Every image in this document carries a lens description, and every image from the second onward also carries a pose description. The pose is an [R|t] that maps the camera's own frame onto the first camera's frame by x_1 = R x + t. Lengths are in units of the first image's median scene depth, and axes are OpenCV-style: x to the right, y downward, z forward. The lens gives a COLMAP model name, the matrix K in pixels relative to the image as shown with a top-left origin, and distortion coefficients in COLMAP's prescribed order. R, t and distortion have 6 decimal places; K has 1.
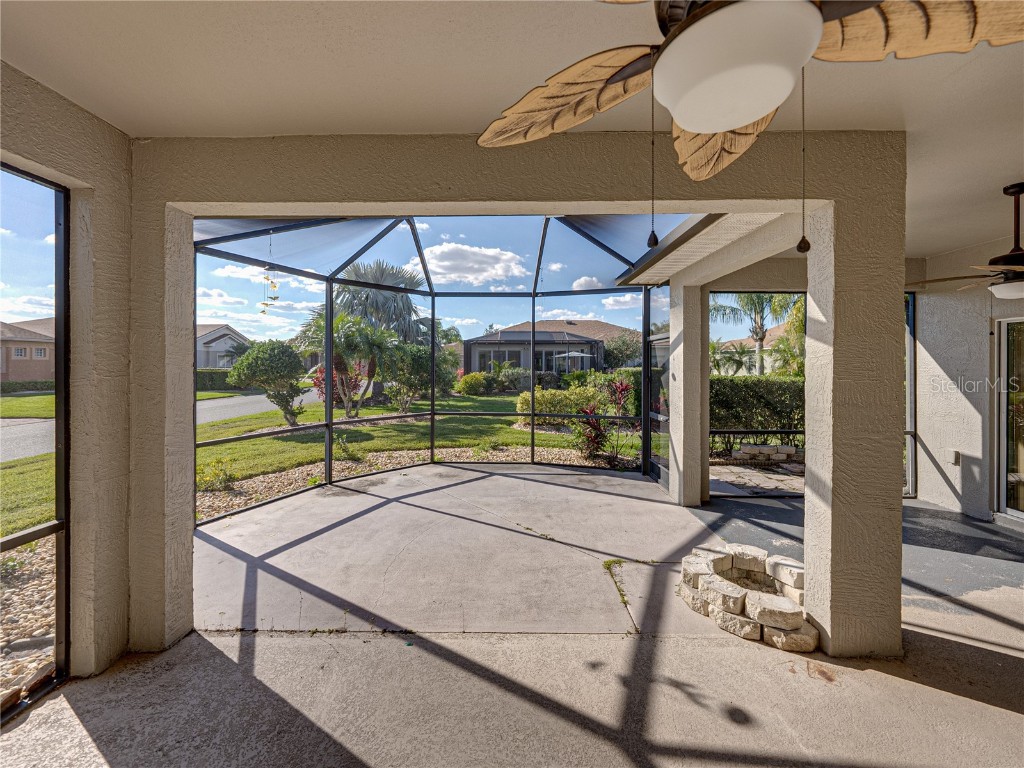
lens RADIAL K [[401.1, 0, 509.8], [0, 401.1, 364.1], [0, 0, 1]] dist [-0.001415, -0.000810]
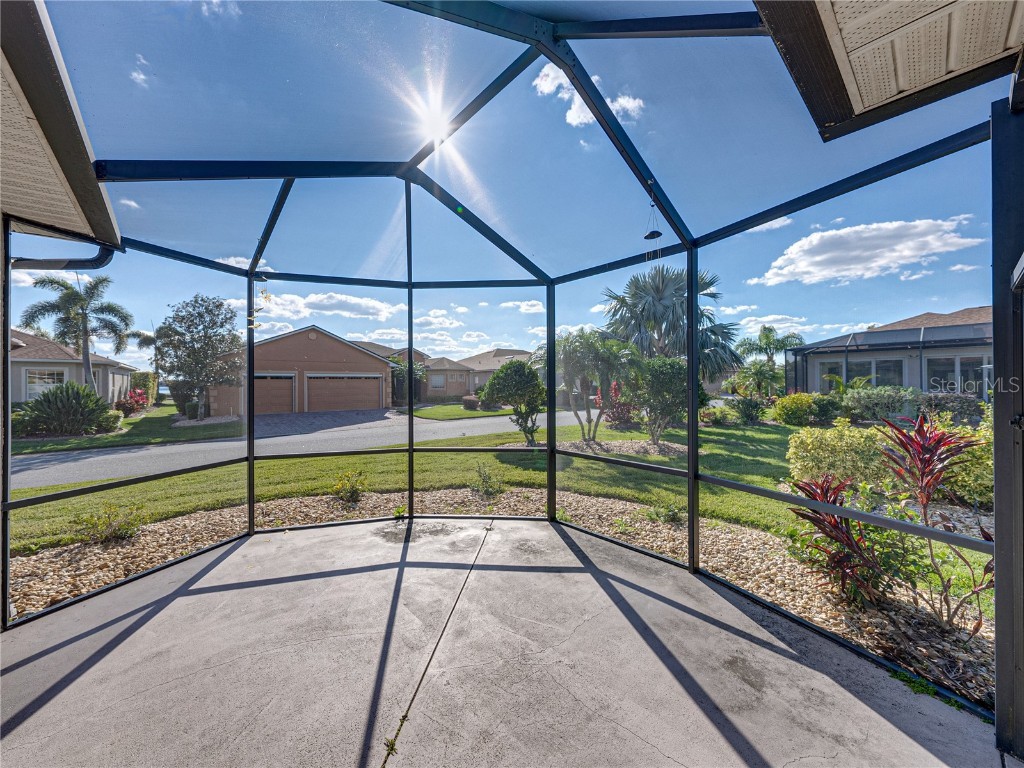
lens RADIAL K [[393.9, 0, 508.2], [0, 393.9, 377.8], [0, 0, 1]] dist [-0.005409, 0.000415]
pose [[0.671808, -0.016429, -0.740543, 0.385476], [0.005301, 0.999835, -0.017372, 0.010937], [0.740706, 0.007745, 0.671784, 0.675418]]
